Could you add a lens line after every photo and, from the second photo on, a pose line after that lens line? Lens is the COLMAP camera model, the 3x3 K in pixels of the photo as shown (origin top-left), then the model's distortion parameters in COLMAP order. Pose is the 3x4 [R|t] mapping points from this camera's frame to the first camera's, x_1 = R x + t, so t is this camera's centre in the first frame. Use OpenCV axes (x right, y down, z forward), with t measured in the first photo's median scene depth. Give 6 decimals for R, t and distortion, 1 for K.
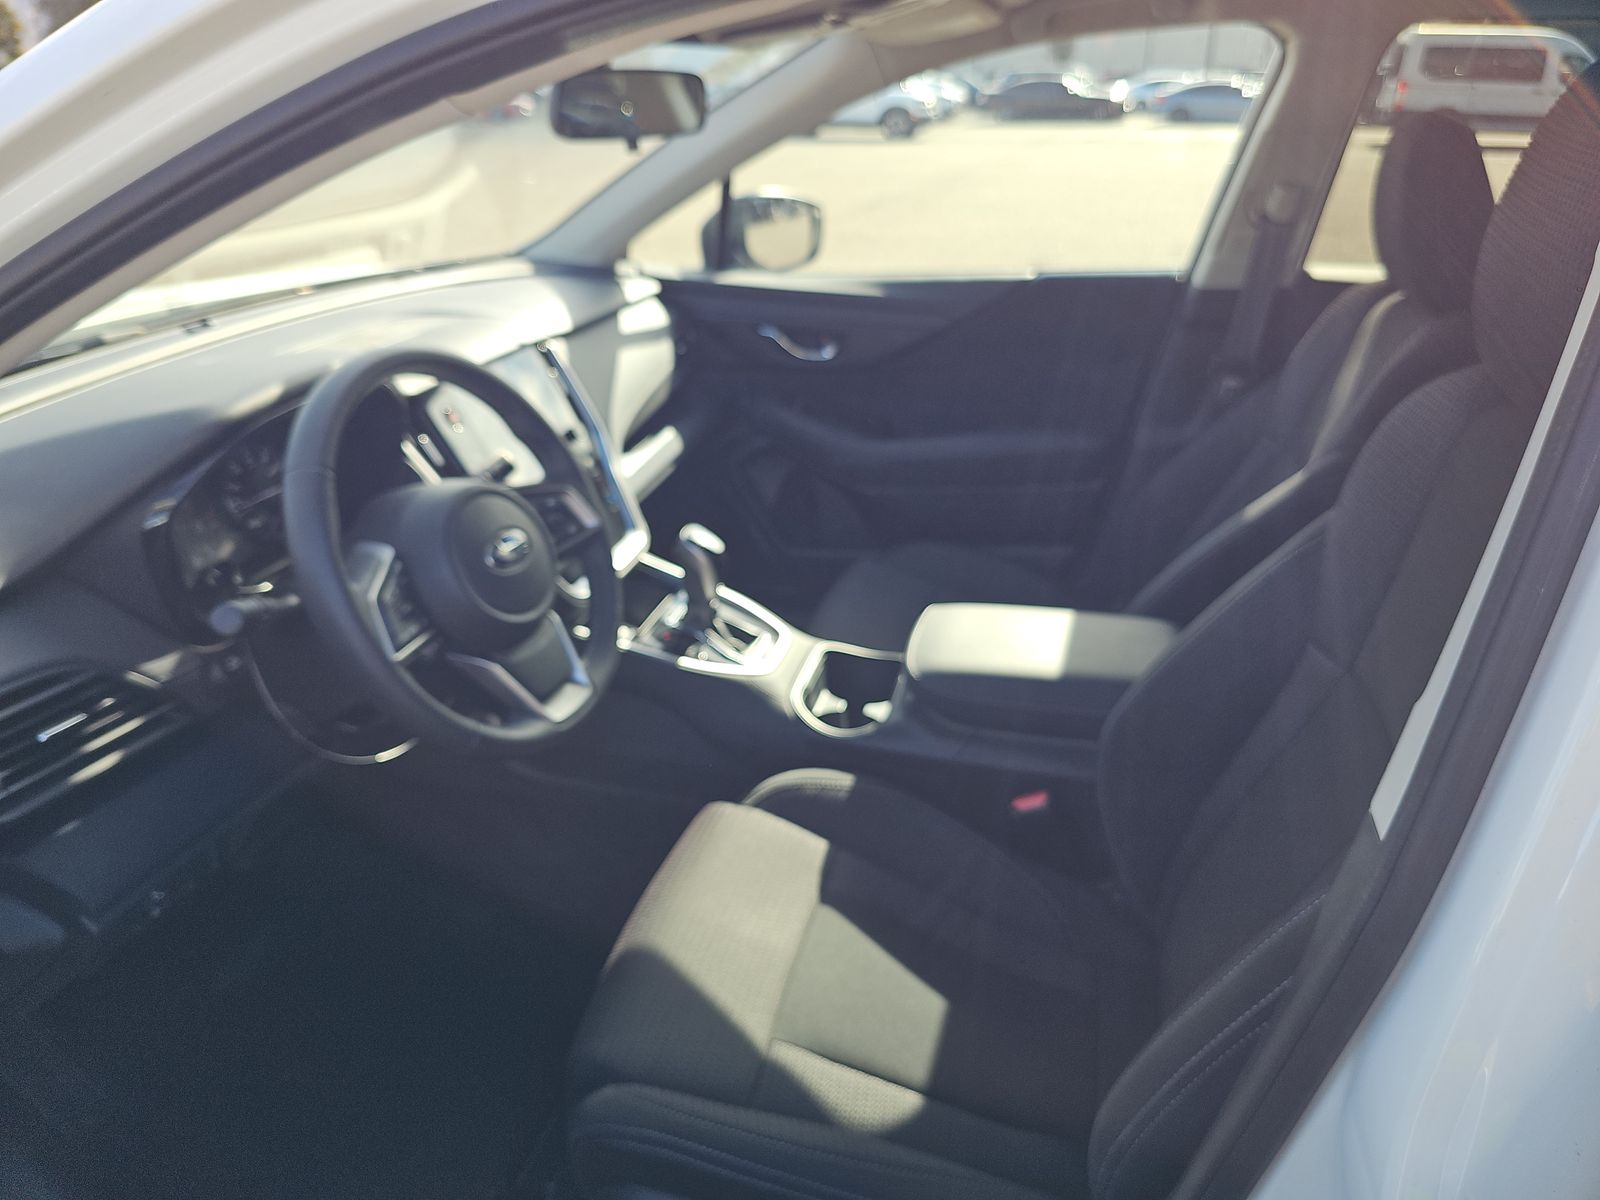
lens RADIAL K [[1066.5, 0, 806.2], [0, 1066.5, 593.8], [0, 0, 1]] dist [0.045626, -0.042291]
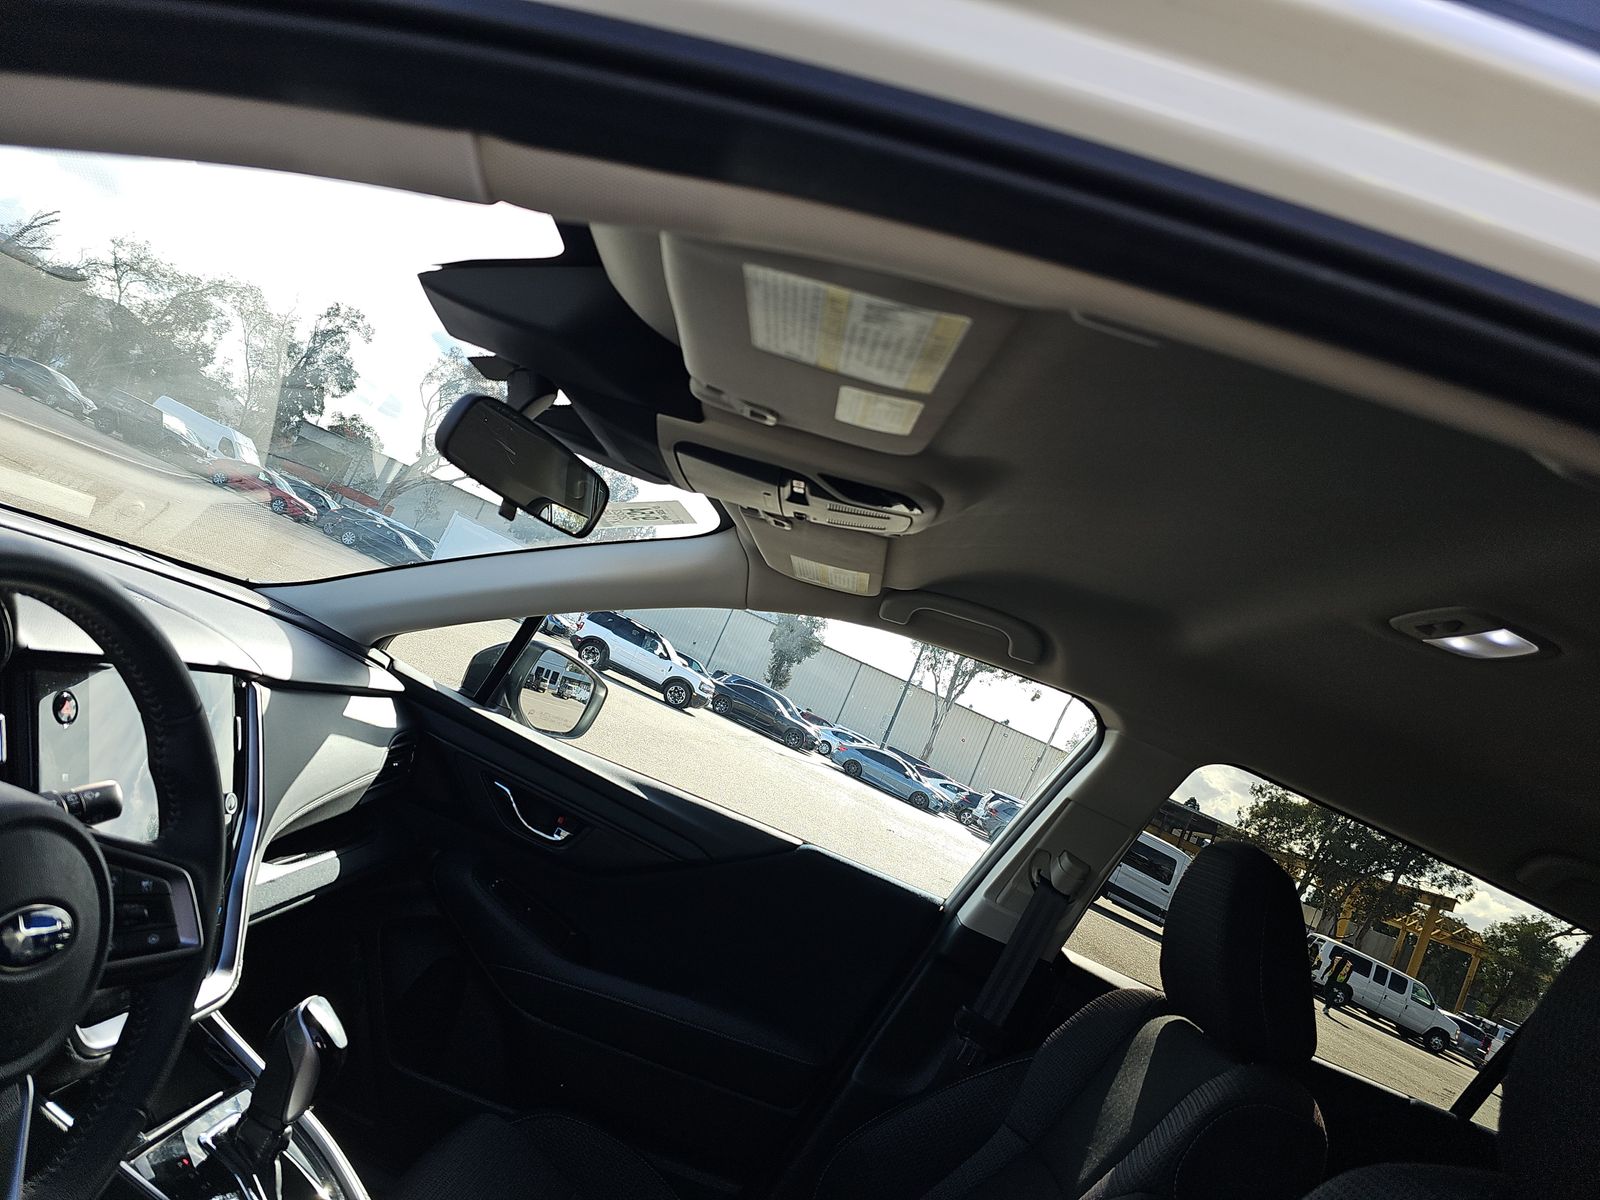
lens RADIAL K [[1066.5, 0, 798.5], [0, 1066.5, 590.0], [0, 0, 1]] dist [0.045626, -0.042291]
pose [[0.887670, 0.424254, 0.179026, -0.053208], [-0.284984, 0.811527, -0.510105, -0.008378], [-0.361698, 0.401785, 0.841275, 0.165420]]
